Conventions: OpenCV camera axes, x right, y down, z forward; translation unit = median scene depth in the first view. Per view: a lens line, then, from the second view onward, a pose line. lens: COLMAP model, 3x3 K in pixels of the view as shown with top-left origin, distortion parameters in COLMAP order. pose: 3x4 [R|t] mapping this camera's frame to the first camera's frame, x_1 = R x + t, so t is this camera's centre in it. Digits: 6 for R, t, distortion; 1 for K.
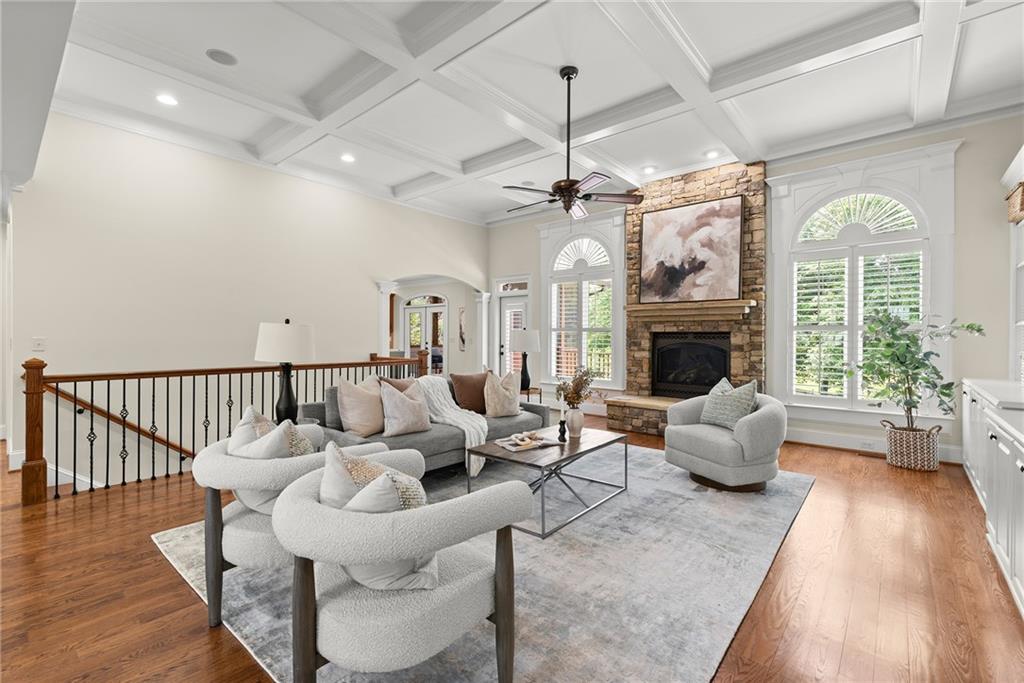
lens RADIAL K [[442.9, 0, 510.3], [0, 442.9, 339.5], [0, 0, 1]] dist [0.004048, -0.001223]
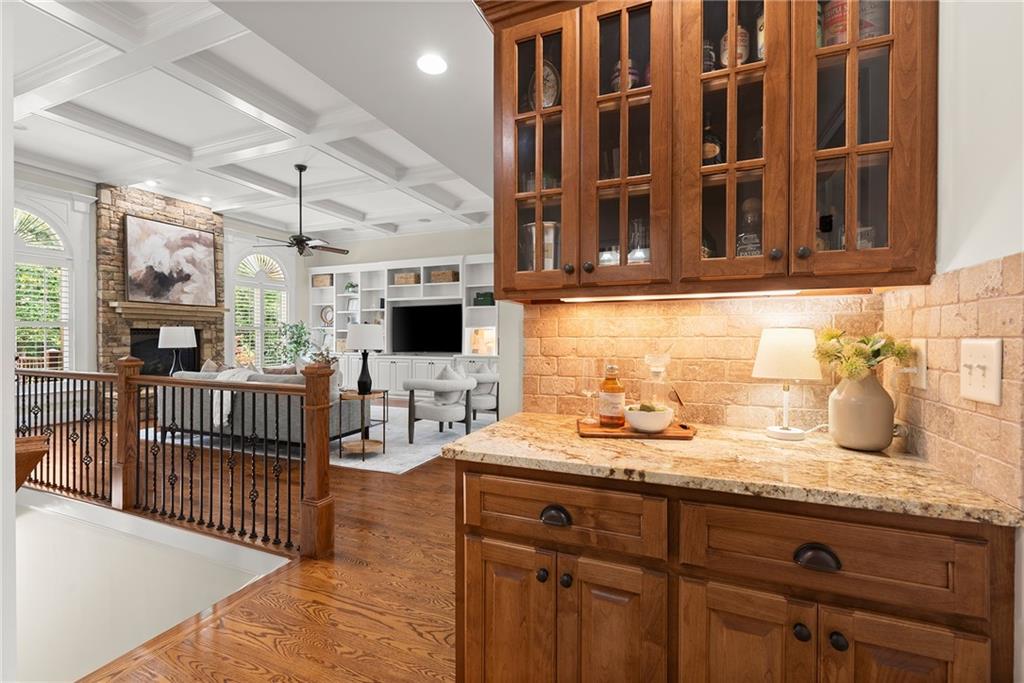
lens RADIAL K [[442.9, 0, 510.2], [0, 442.9, 336.4], [0, 0, 1]] dist [0.004048, -0.001223]
pose [[-0.314271, -0.009668, 0.949284, -1.064941], [-0.000975, 0.999951, 0.009861, -0.009630], [-0.949333, 0.002173, -0.314265, 0.513238]]
